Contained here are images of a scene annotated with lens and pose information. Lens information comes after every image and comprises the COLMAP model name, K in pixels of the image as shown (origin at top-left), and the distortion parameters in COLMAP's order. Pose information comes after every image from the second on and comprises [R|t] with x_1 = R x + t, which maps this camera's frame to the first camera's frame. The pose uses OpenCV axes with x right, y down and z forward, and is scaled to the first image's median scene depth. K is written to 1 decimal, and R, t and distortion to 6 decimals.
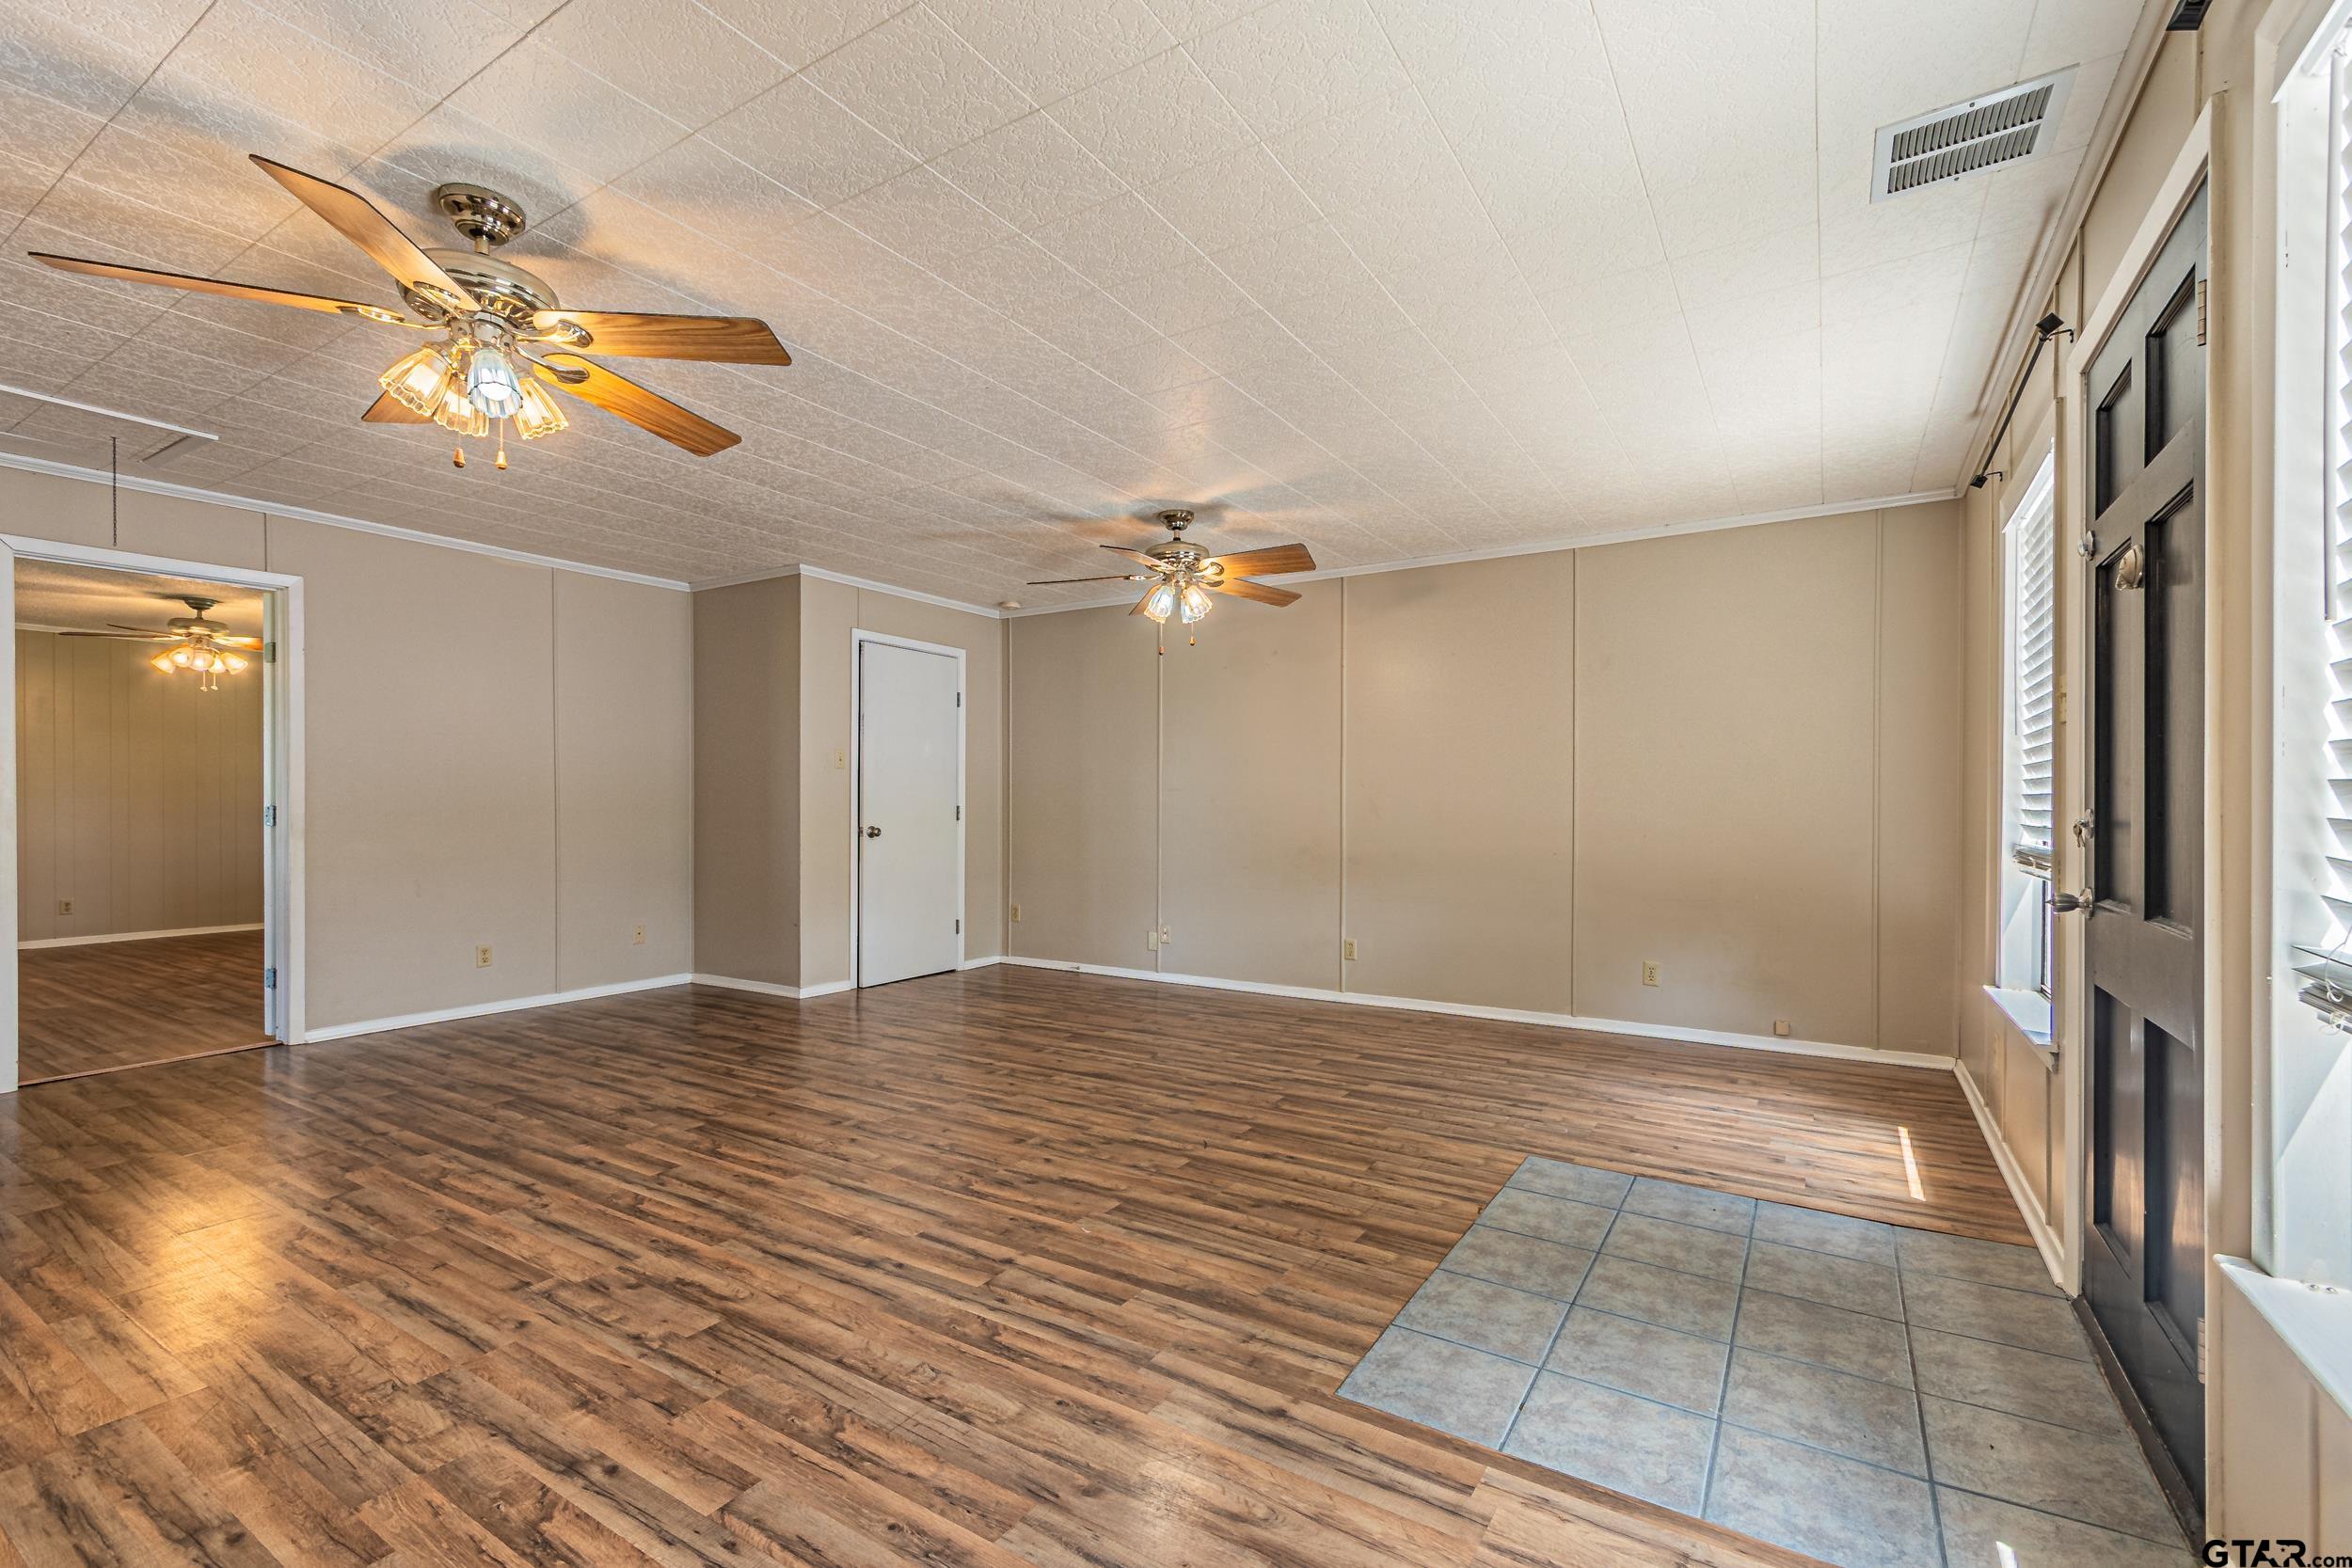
lens RADIAL K [[1041.6, 0, 1164.6], [0, 1041.6, 780.9], [0, 0, 1]] dist [0.008368, -0.001134]
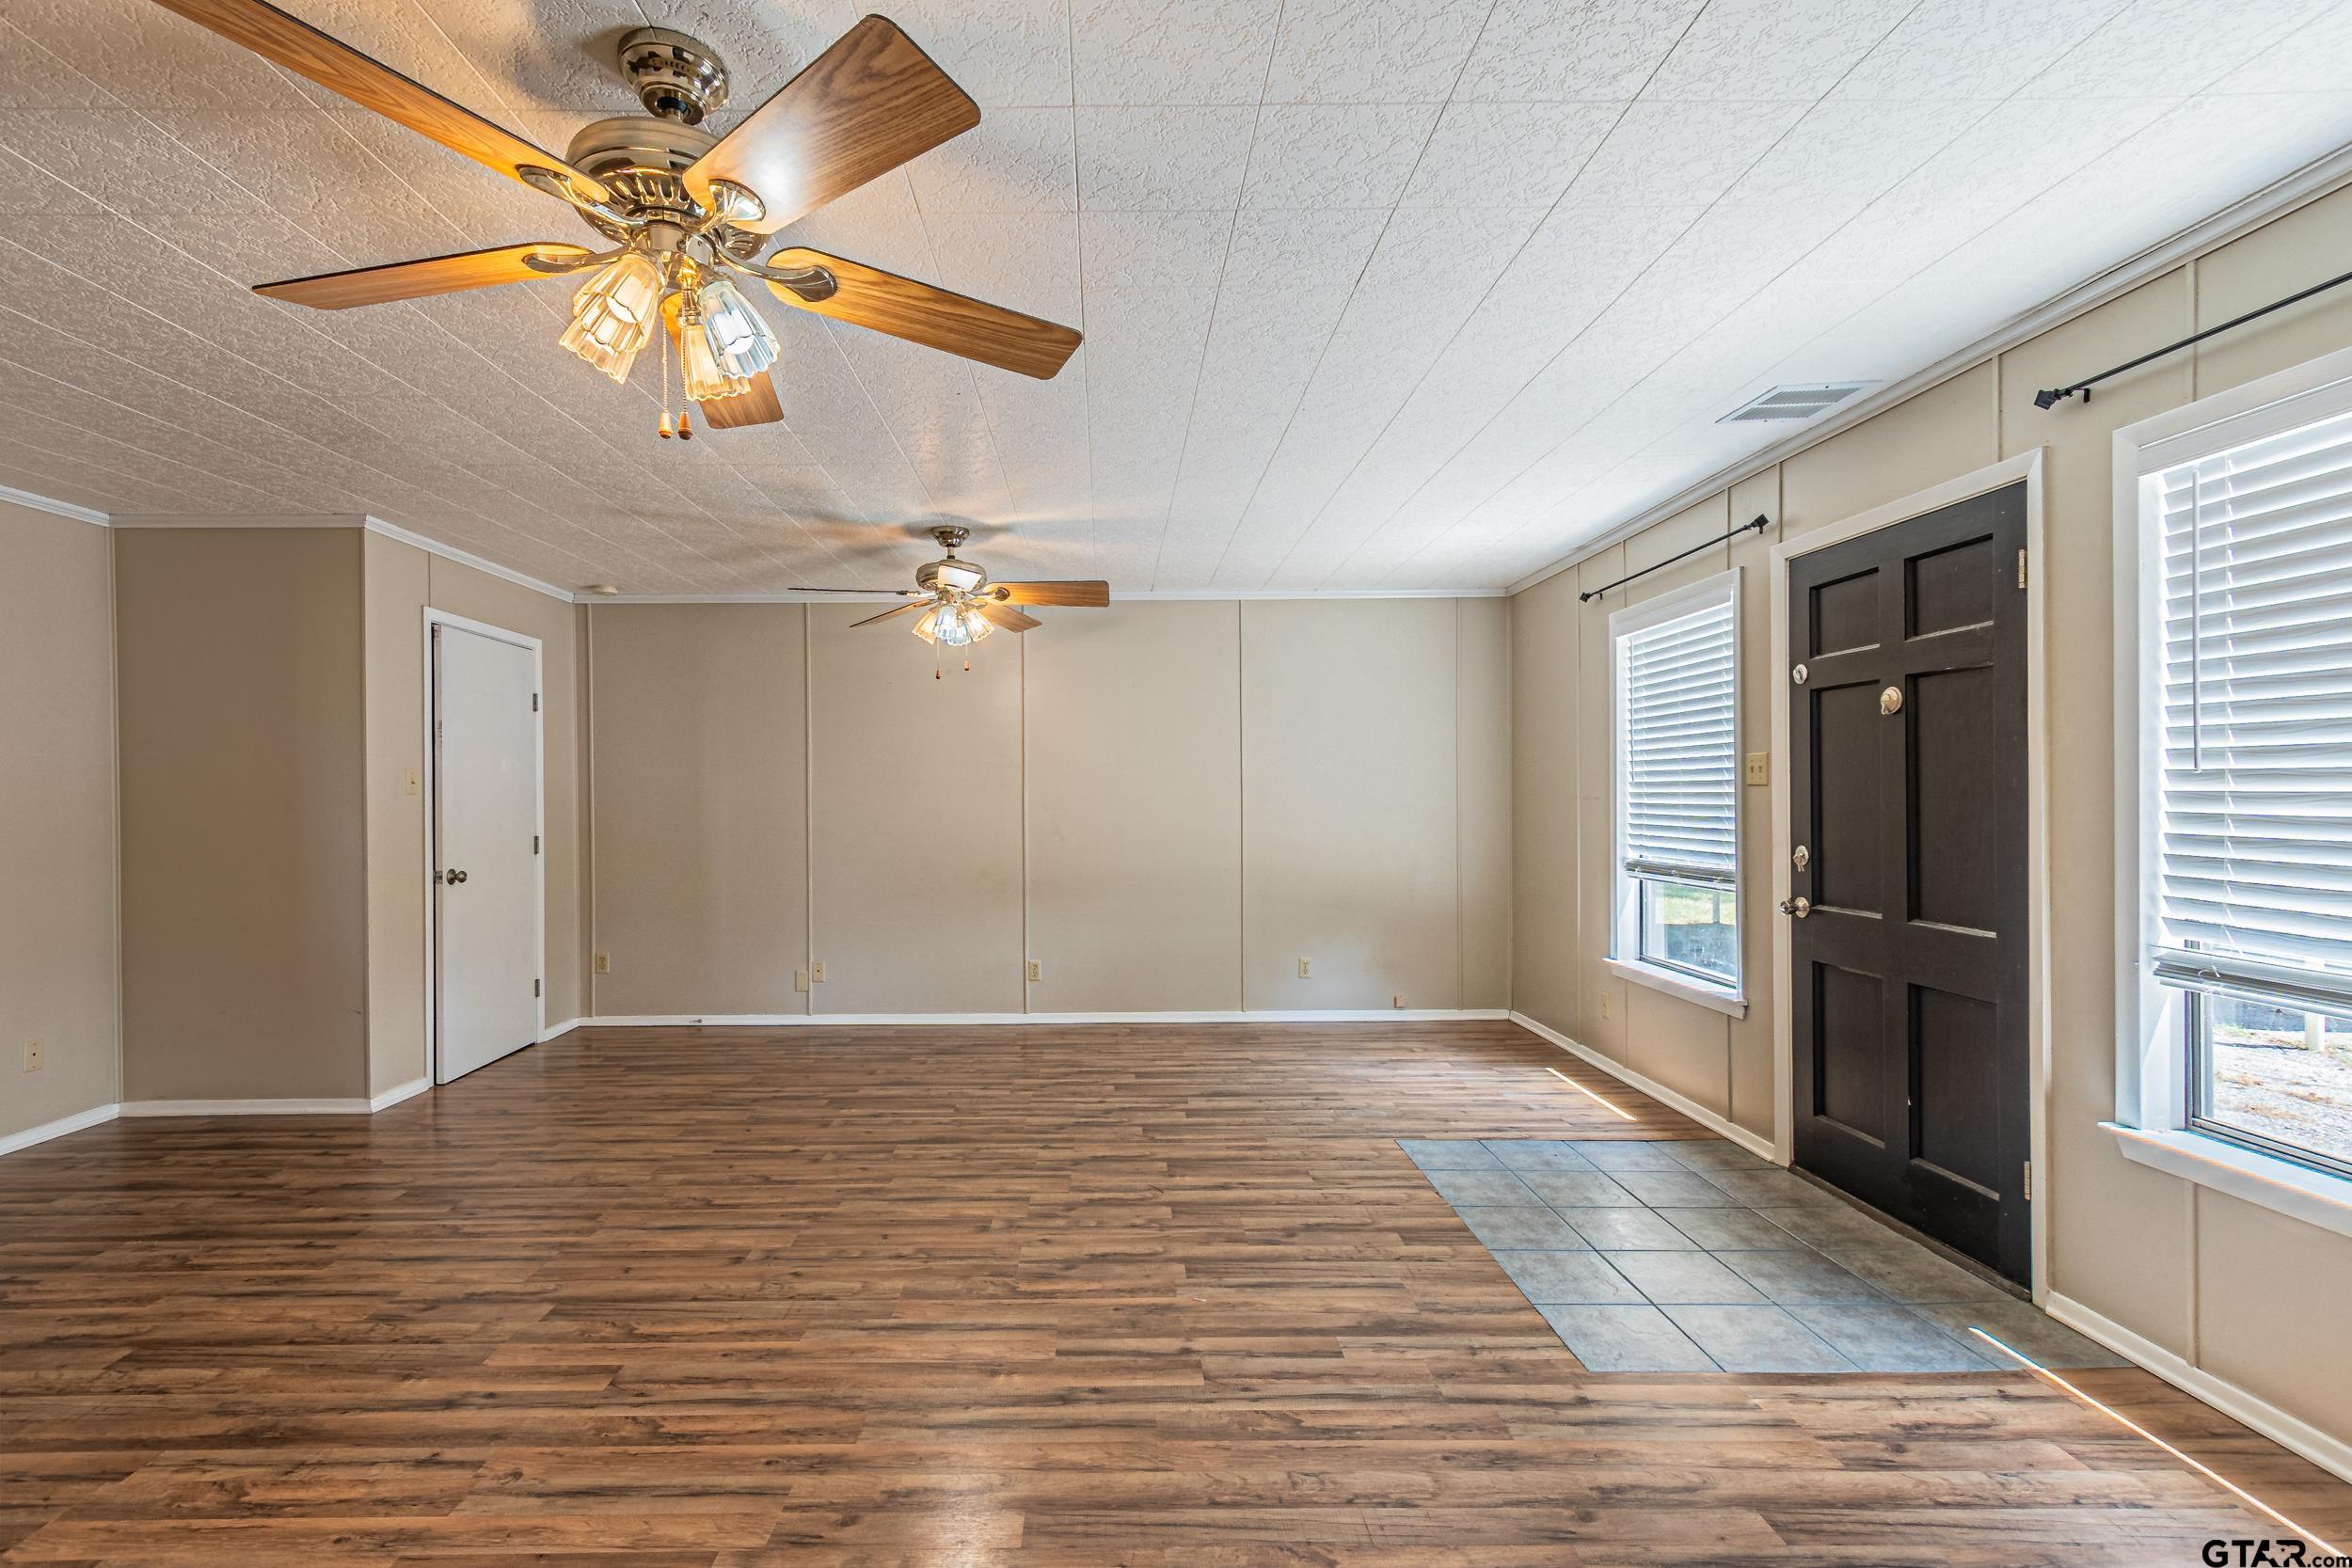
lens RADIAL K [[1041.6, 0, 1164.6], [0, 1041.6, 780.9], [0, 0, 1]] dist [0.008368, -0.001134]
pose [[0.839687, 0.002335, 0.543066, -0.496343], [-0.003672, 0.999992, 0.001378, -0.045807], [-0.543058, -0.003151, 0.839689, 0.150848]]
